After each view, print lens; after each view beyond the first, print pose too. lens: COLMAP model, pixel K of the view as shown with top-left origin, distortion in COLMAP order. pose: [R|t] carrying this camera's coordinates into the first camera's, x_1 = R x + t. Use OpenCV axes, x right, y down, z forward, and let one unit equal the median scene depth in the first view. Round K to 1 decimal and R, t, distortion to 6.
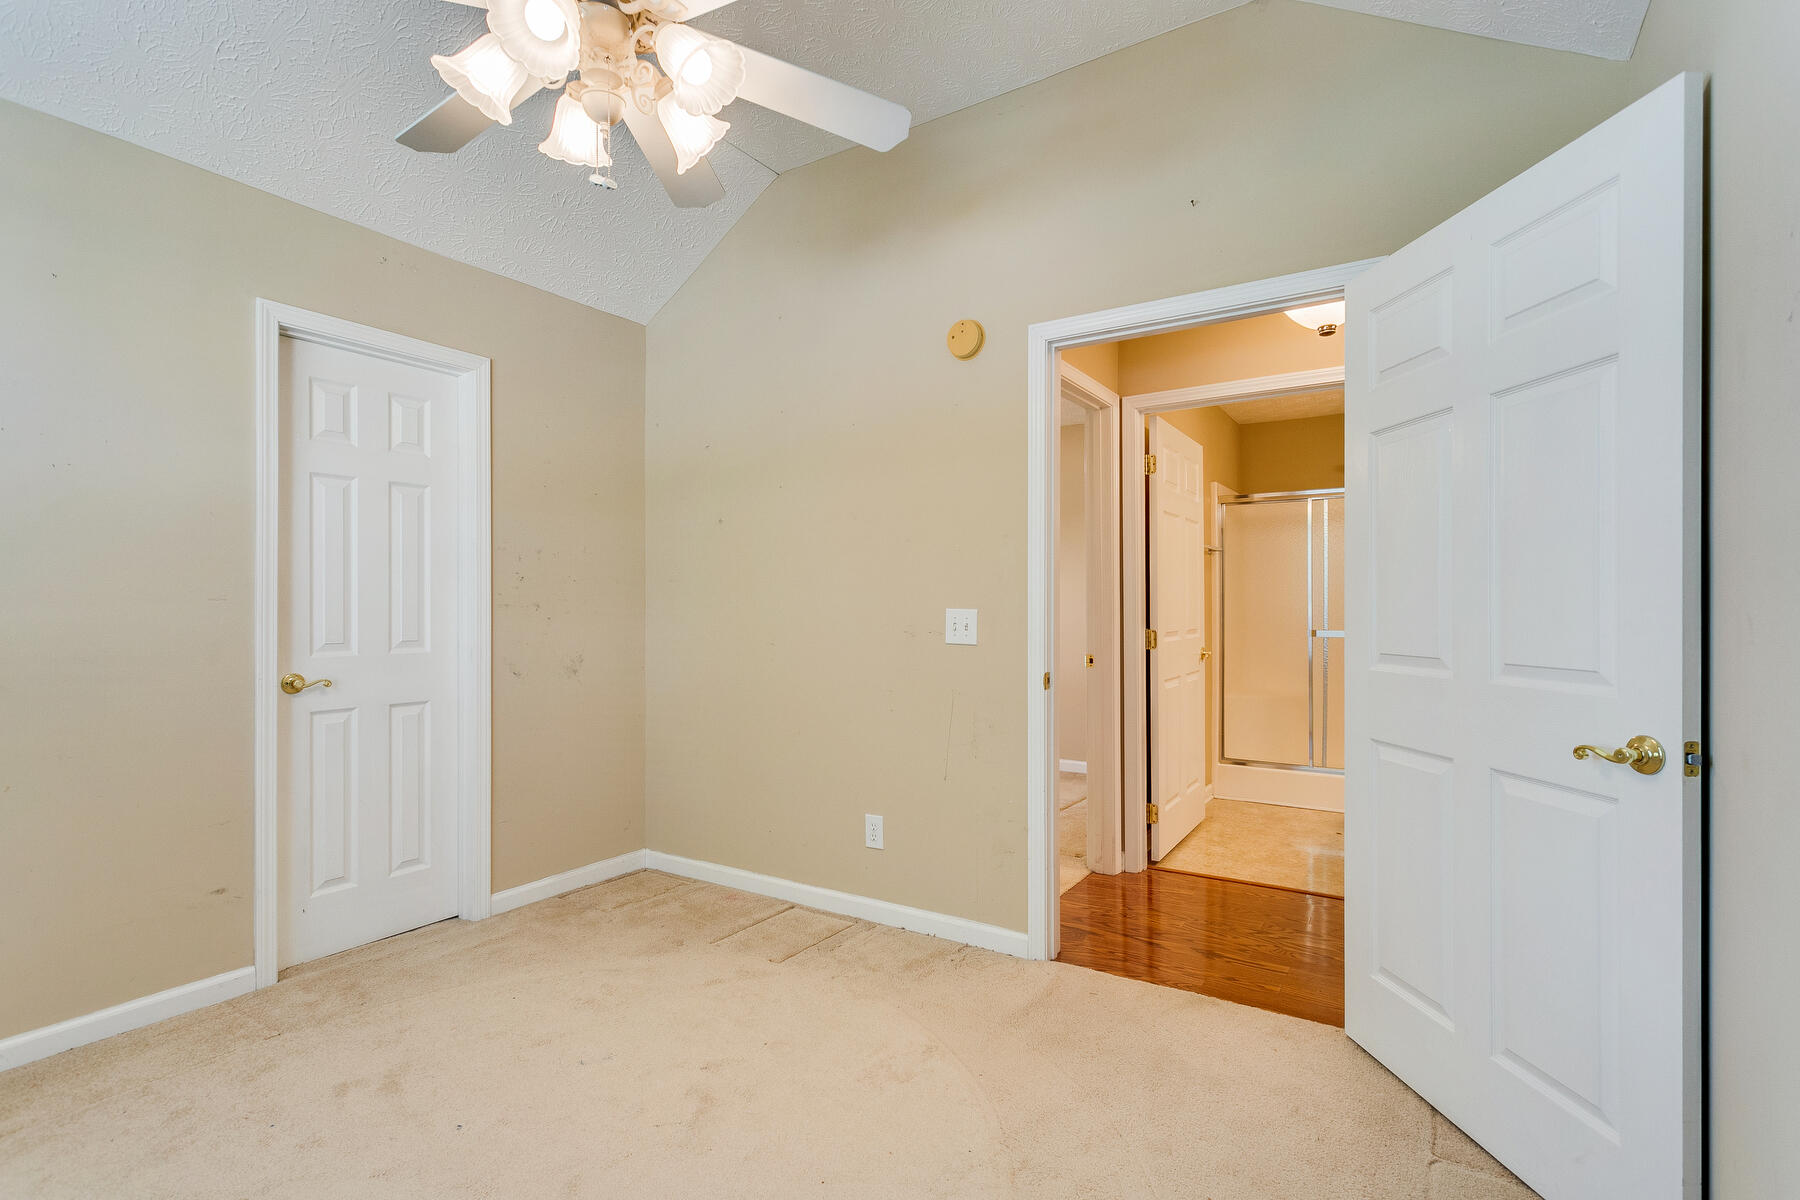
lens RADIAL K [[861.6, 0, 900.0], [0, 861.6, 600.0], [0, 0, 1]] dist [-0.003262, 0.000186]
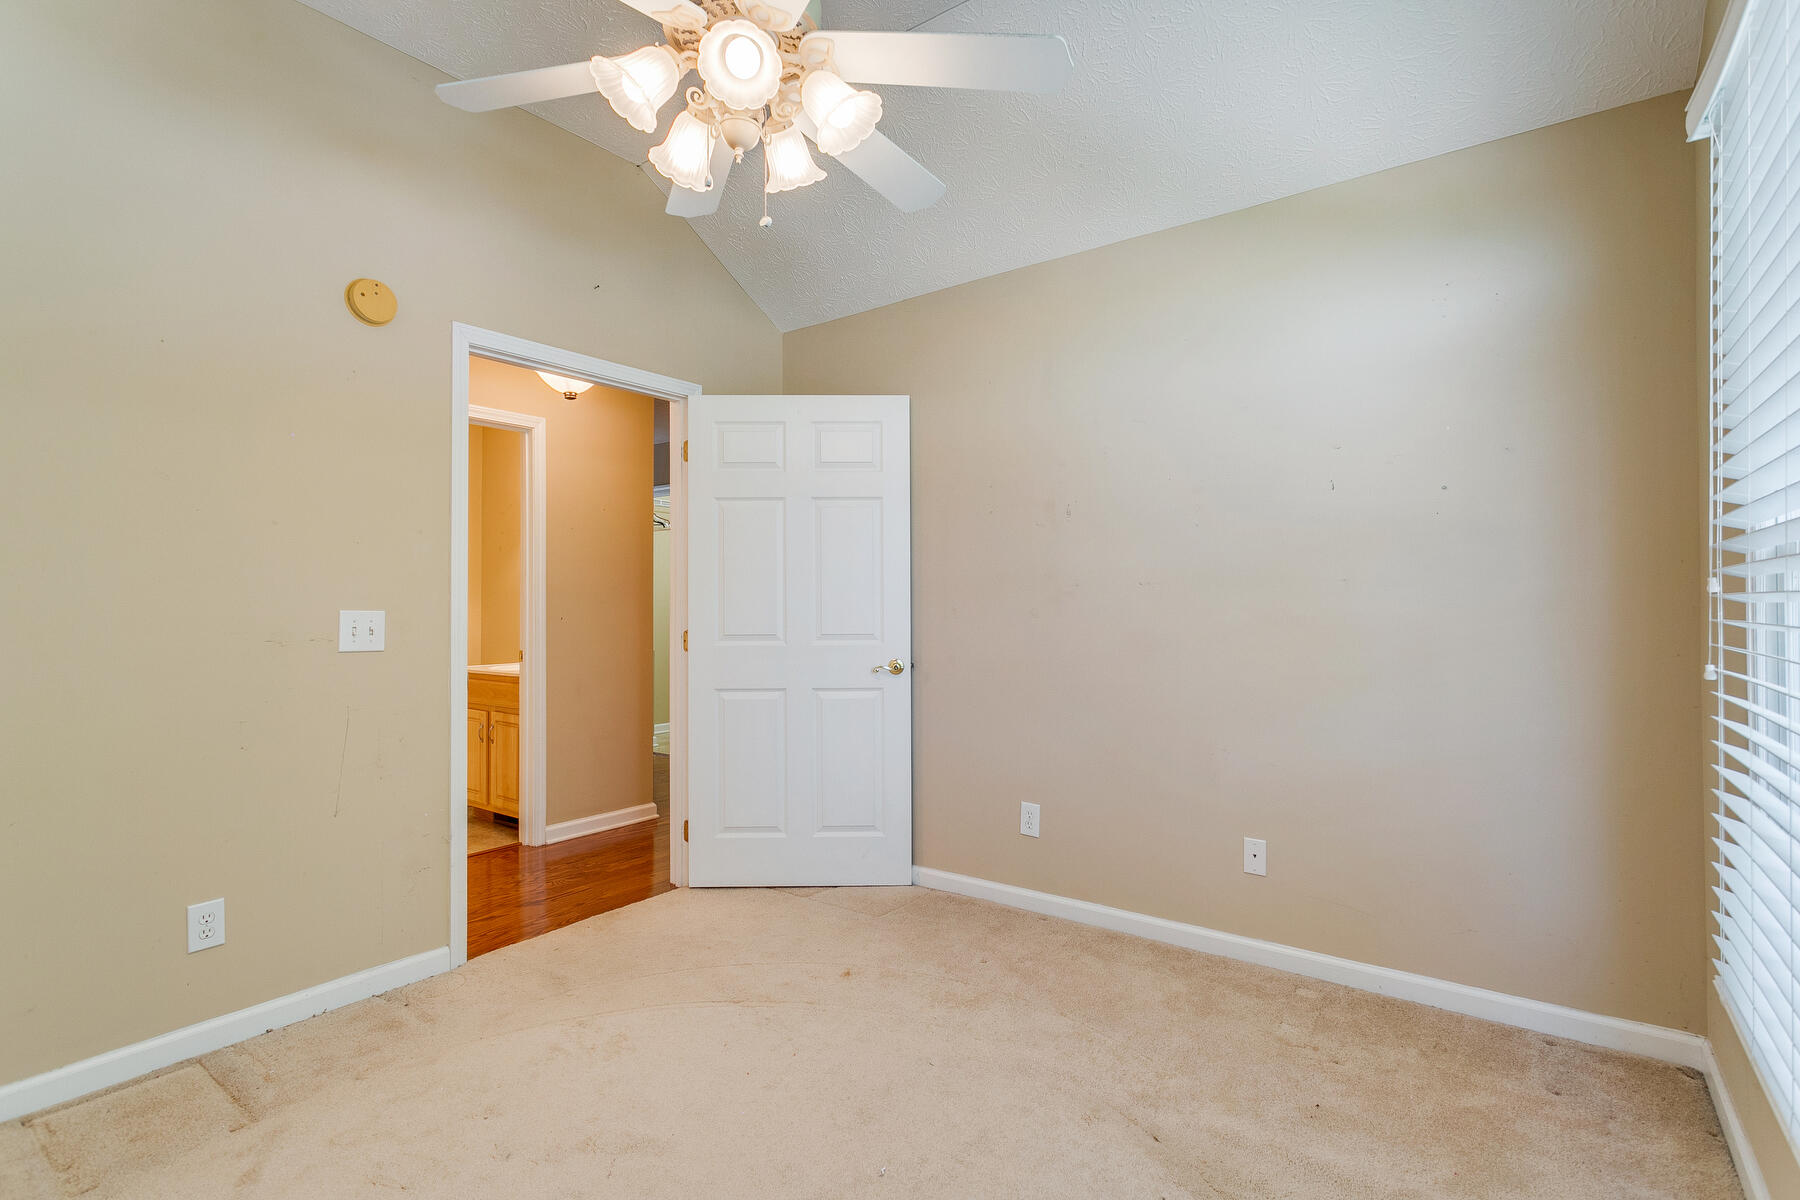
lens RADIAL K [[861.6, 0, 900.0], [0, 861.6, 600.0], [0, 0, 1]] dist [-0.003262, 0.000186]
pose [[0.051586, 0.011930, 0.998597, -0.809110], [-0.000601, 0.999929, -0.011915, 0.010370], [-0.998668, 0.000015, 0.051589, 0.446500]]
